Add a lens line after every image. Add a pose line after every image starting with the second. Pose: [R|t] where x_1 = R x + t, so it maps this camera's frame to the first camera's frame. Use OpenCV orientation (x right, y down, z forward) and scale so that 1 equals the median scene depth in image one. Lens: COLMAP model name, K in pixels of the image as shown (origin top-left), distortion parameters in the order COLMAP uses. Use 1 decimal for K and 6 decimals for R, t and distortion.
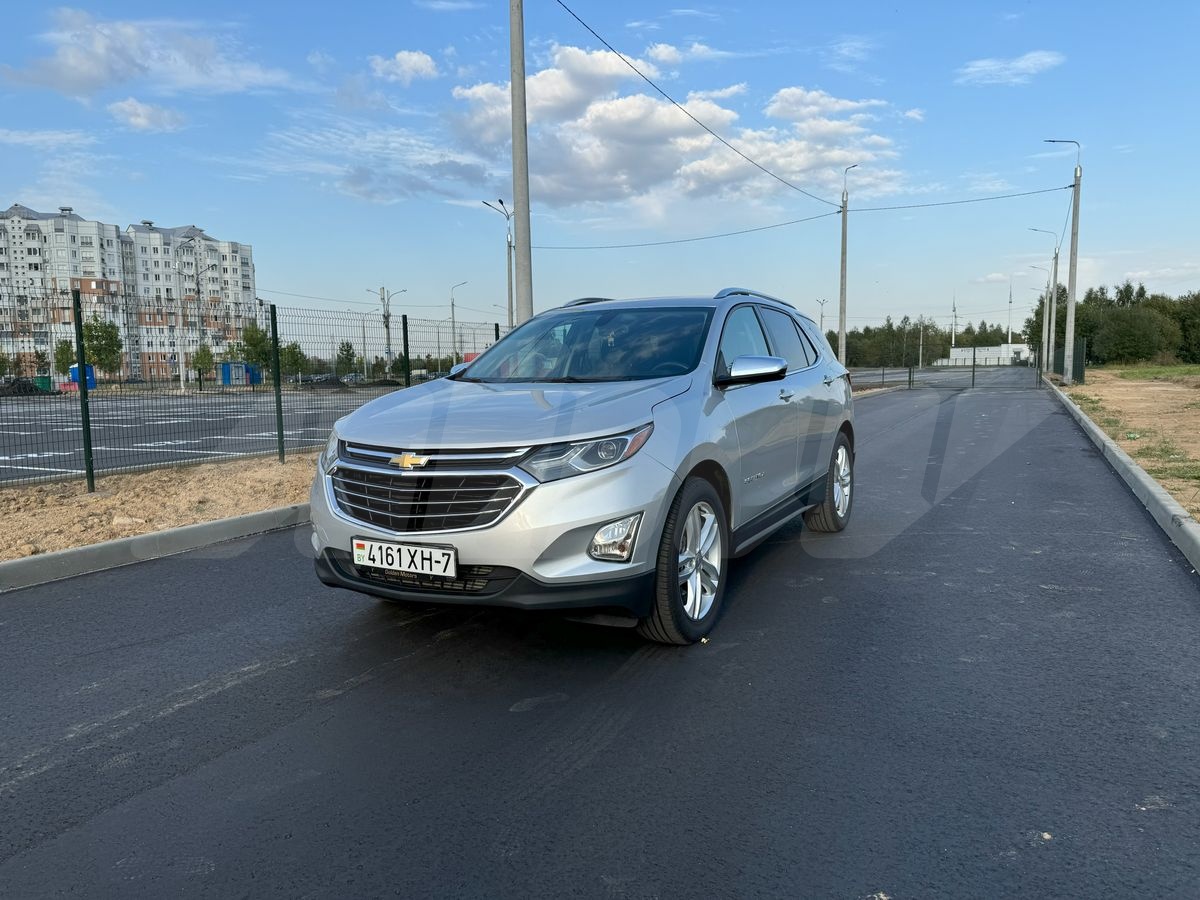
lens RADIAL K [[830.1, 0, 601.9], [0, 830.1, 450.8], [0, 0, 1]] dist [0.125997, -0.190824]
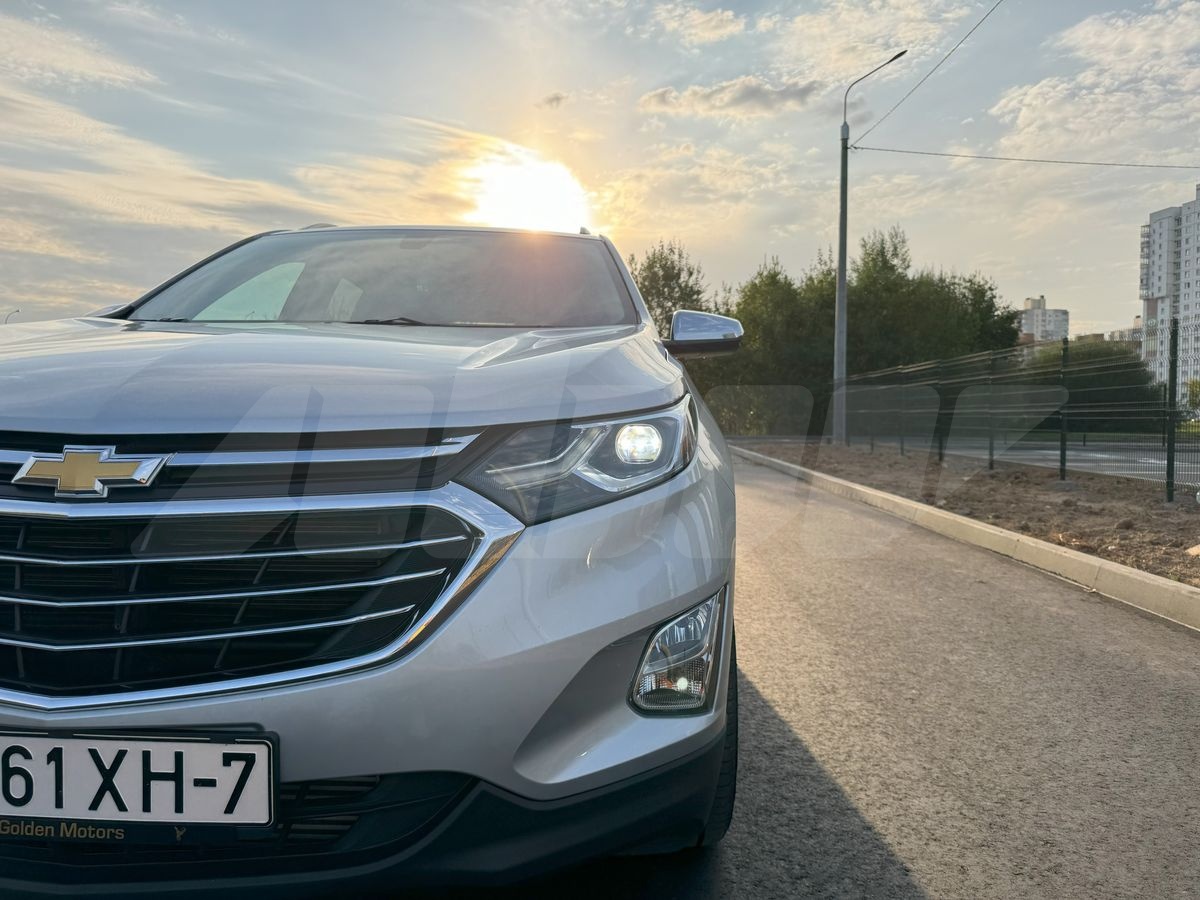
lens RADIAL K [[833.1, 0, 592.4], [0, 833.1, 456.0], [0, 0, 1]] dist [0.073832, -0.079488]
pose [[0.896411, 0.005394, 0.443192, -0.201793], [0.014534, 0.999031, -0.041555, 0.022198], [-0.442986, 0.043691, 0.895463, 0.616253]]
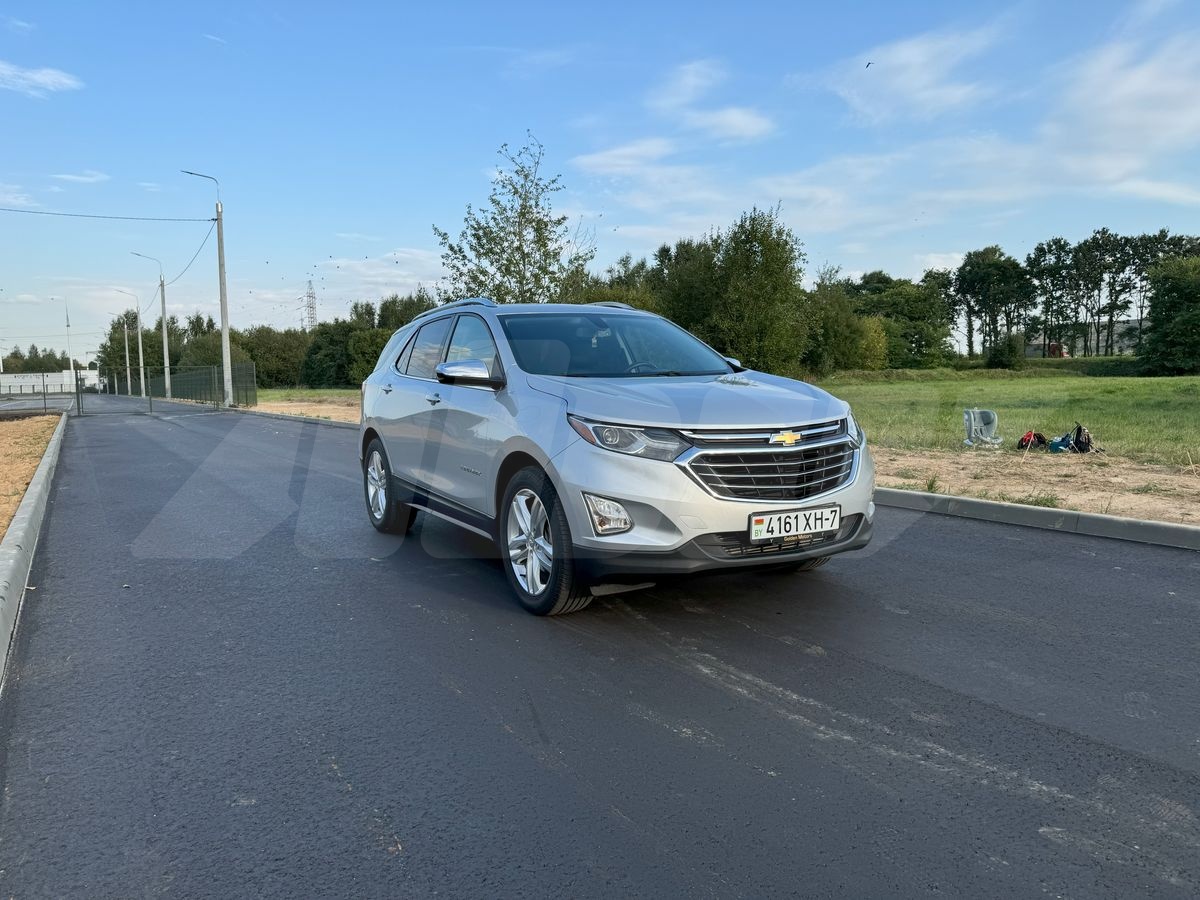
lens RADIAL K [[822.1, 0, 596.2], [0, 822.1, 455.6], [0, 0, 1]] dist [0.181631, -0.246662]
pose [[0.528384, -0.073666, 0.845804, -1.320631], [0.096043, 0.995020, 0.026663, -0.019088], [-0.843556, 0.067145, 0.532827, 0.621290]]
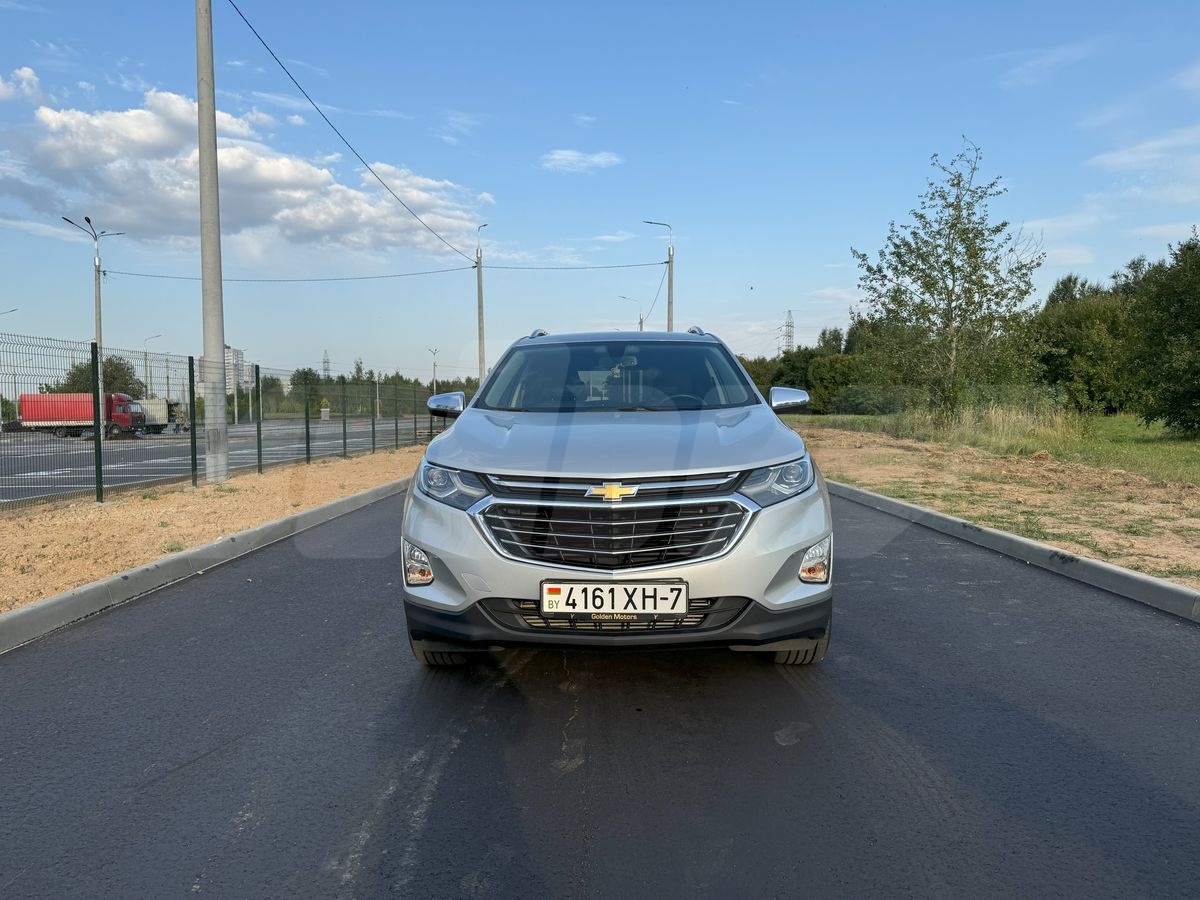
lens RADIAL K [[821.7, 0, 600.6], [0, 821.7, 445.8], [0, 0, 1]] dist [0.151262, -0.241031]
pose [[0.893590, -0.011710, 0.448732, -0.649837], [0.039417, 0.997845, -0.052453, 0.008632], [-0.447151, 0.064559, 0.892126, 0.194841]]
